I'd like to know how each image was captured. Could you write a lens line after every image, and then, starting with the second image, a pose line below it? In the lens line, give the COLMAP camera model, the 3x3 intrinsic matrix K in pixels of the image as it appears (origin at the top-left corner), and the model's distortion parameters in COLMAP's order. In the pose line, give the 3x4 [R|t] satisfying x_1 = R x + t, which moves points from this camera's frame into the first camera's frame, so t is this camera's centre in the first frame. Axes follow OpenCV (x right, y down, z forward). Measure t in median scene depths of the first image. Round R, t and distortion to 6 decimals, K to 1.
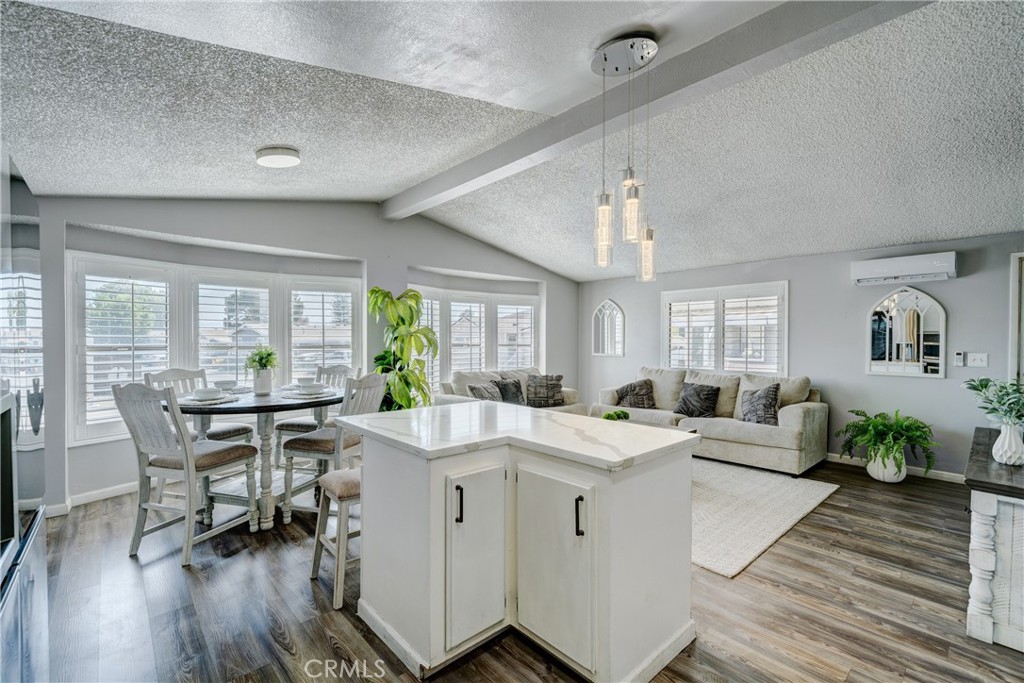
lens RADIAL K [[453.6, 0, 508.1], [0, 453.6, 345.8], [0, 0, 1]] dist [0.002737, 0.000417]
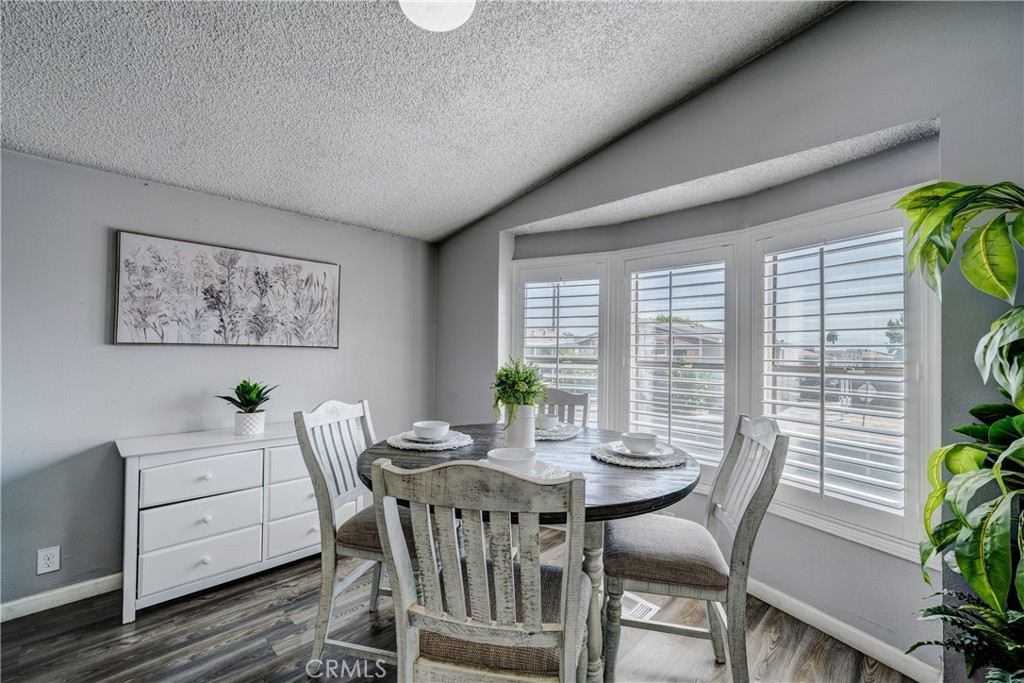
lens RADIAL K [[431.8, 0, 516.4], [0, 431.8, 346.8], [0, 0, 1]] dist [-0.007660, 0.000332]
pose [[0.049036, -0.009655, -0.998750, -0.011318], [-0.027530, 0.999560, -0.011014, -0.007869], [0.998418, 0.028036, 0.048749, 0.691975]]
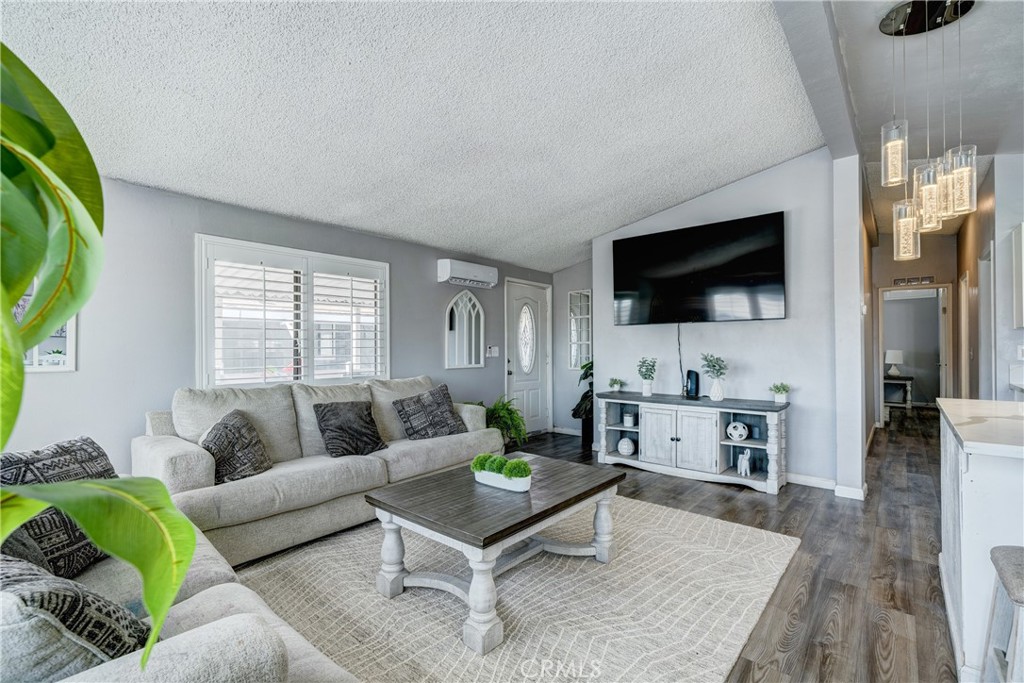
lens RADIAL K [[453.6, 0, 508.7], [0, 453.6, 346.7], [0, 0, 1]] dist [0.002737, 0.000417]
pose [[-0.125934, 0.004015, 0.992031, -0.255750], [0.020186, 0.999795, -0.001484, 0.015507], [-0.991833, 0.019839, -0.125989, 0.955361]]
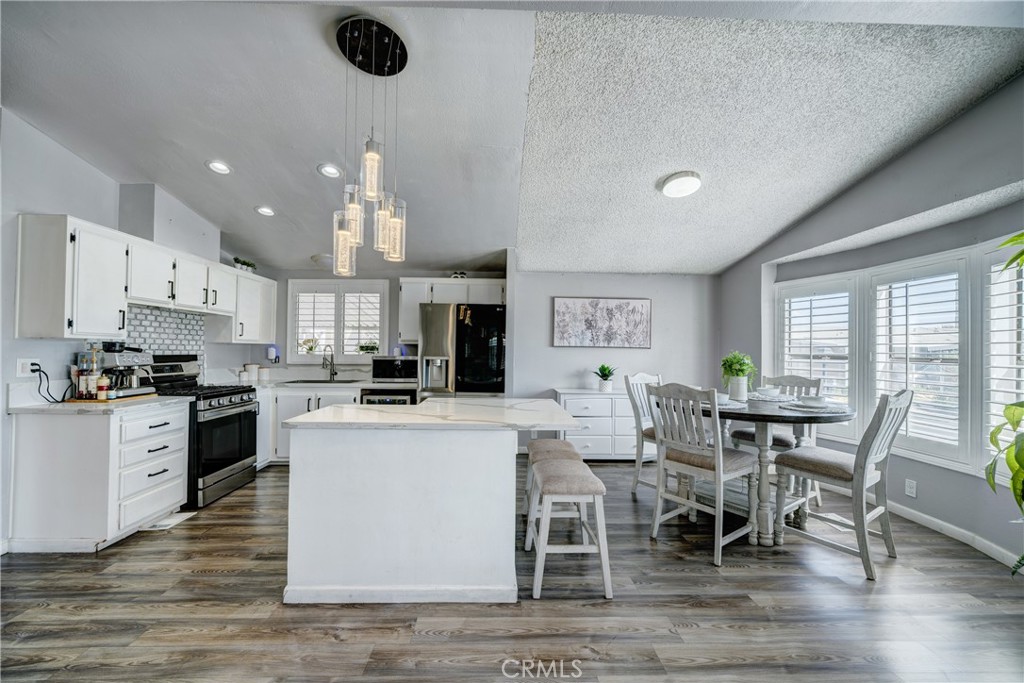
lens RADIAL K [[414.3, 0, 504.8], [0, 414.3, 344.0], [0, 0, 1]] dist [0.023401, -0.000232]
pose [[-0.662605, -0.020117, -0.748699, 0.360812], [-0.023711, 0.999702, -0.005877, -0.001770], [0.748594, 0.013858, -0.662884, 0.877073]]
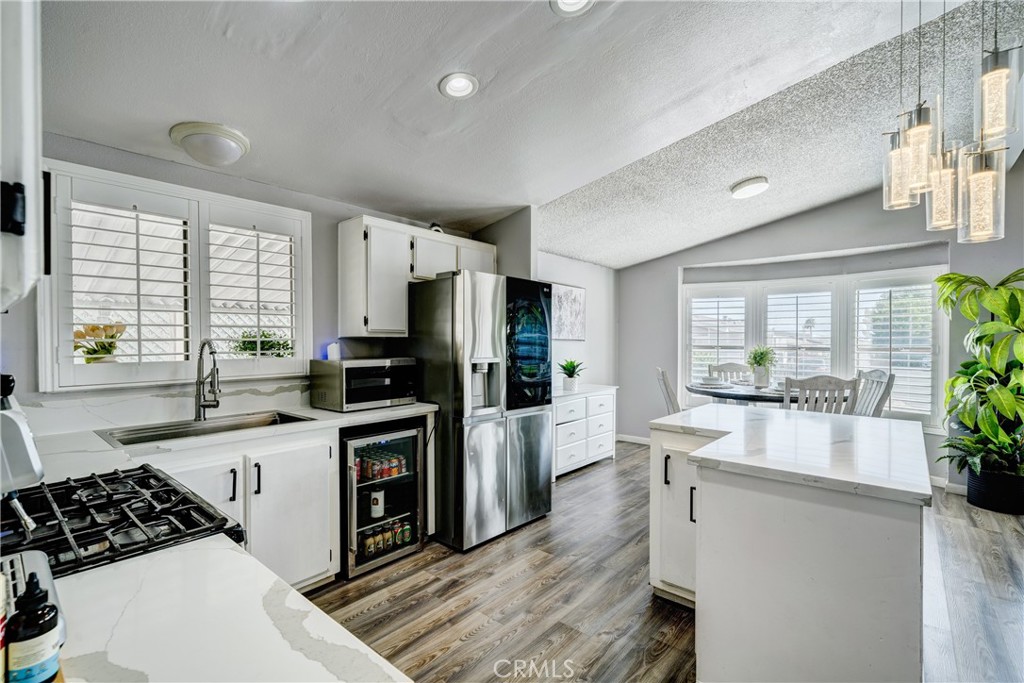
lens RADIAL K [[453.6, 0, 509.1], [0, 453.6, 347.4], [0, 0, 1]] dist [0.002737, 0.000417]
pose [[0.109828, 0.017173, -0.993802, 0.403198], [-0.019621, 0.999693, 0.015107, -0.000689], [0.993757, 0.017841, 0.110131, 0.157845]]
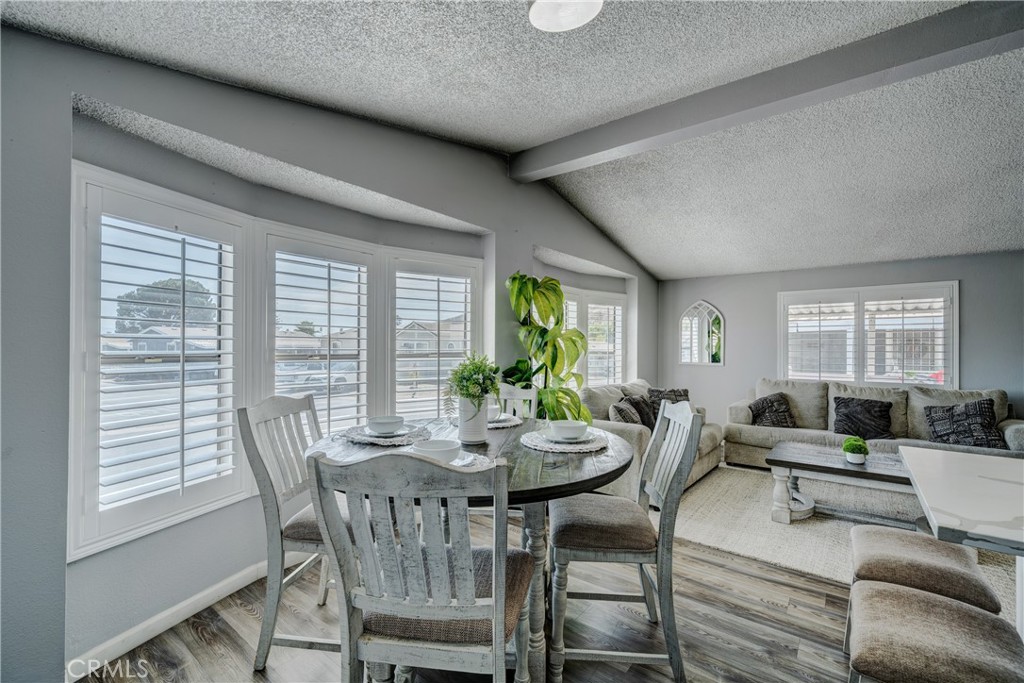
lens RADIAL K [[453.6, 0, 518.7], [0, 453.6, 343.3], [0, 0, 1]] dist [0.002737, 0.000417]
pose [[0.983035, 0.004504, 0.183365, -0.416016], [-0.000716, 0.999785, -0.020720, -0.002198], [-0.183419, 0.020238, 0.982826, 0.306611]]
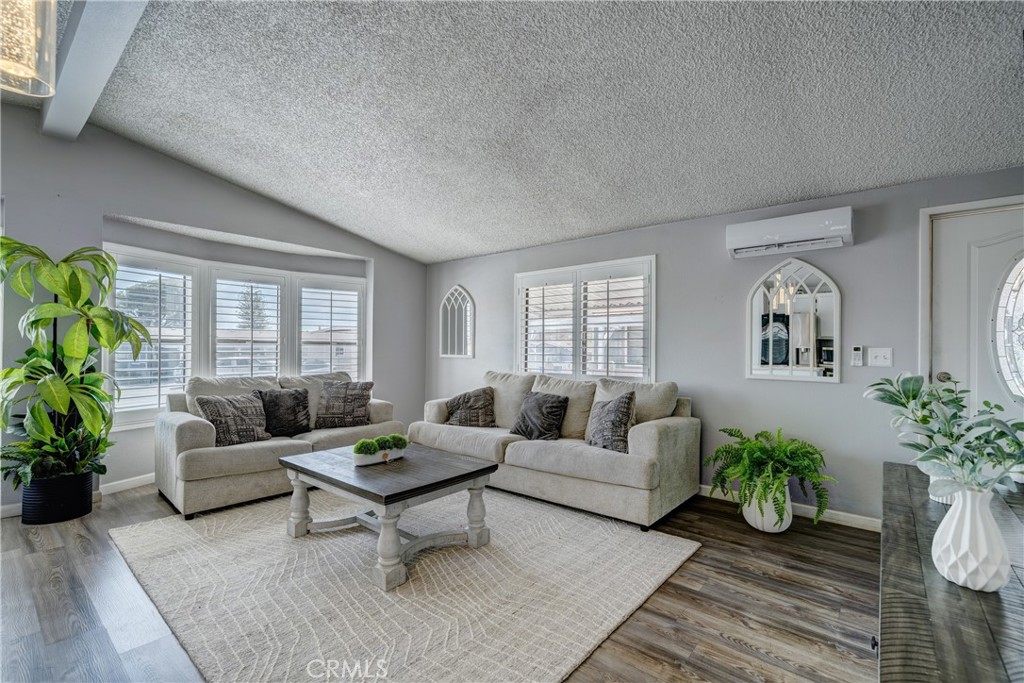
lens RADIAL K [[453.6, 0, 514.1], [0, 453.6, 349.0], [0, 0, 1]] dist [0.002737, 0.000417]
pose [[0.990697, 0.005918, 0.135961, 0.303136], [-0.003969, 0.999886, -0.014601, 0.026203], [-0.136032, 0.013925, 0.990607, 0.308267]]
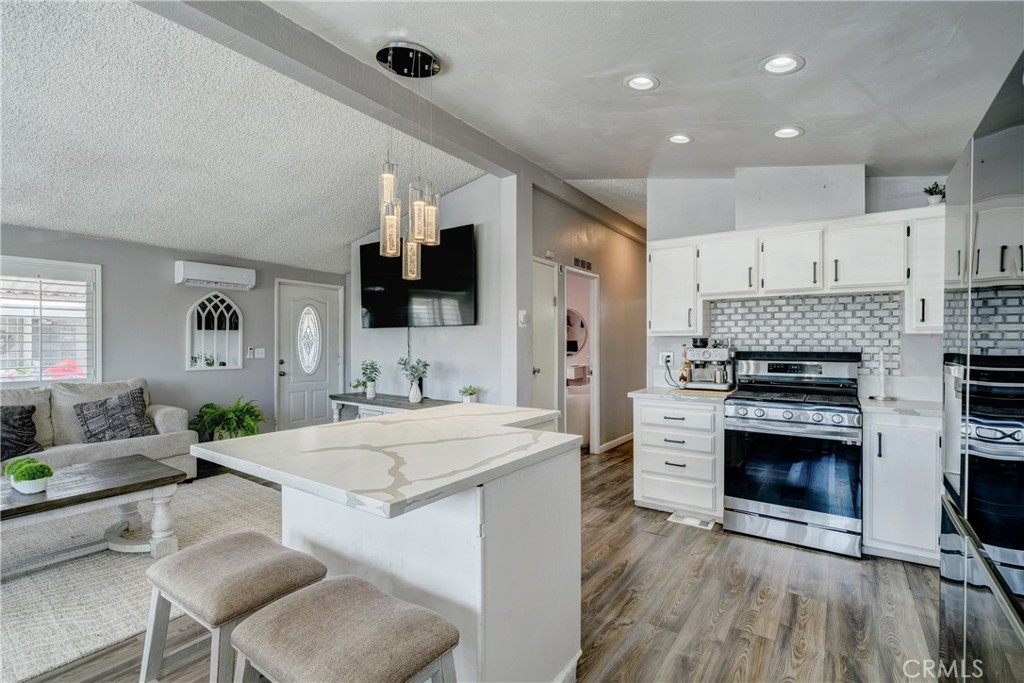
lens RADIAL K [[473.1, 0, 501.8], [0, 473.1, 342.8], [0, 0, 1]] dist [0.000354, 0.002016]
pose [[-0.201065, 0.000947, 0.979577, -0.402121], [0.014768, 0.999889, 0.002065, 0.006718], [-0.979467, 0.014881, -0.201056, 0.492585]]
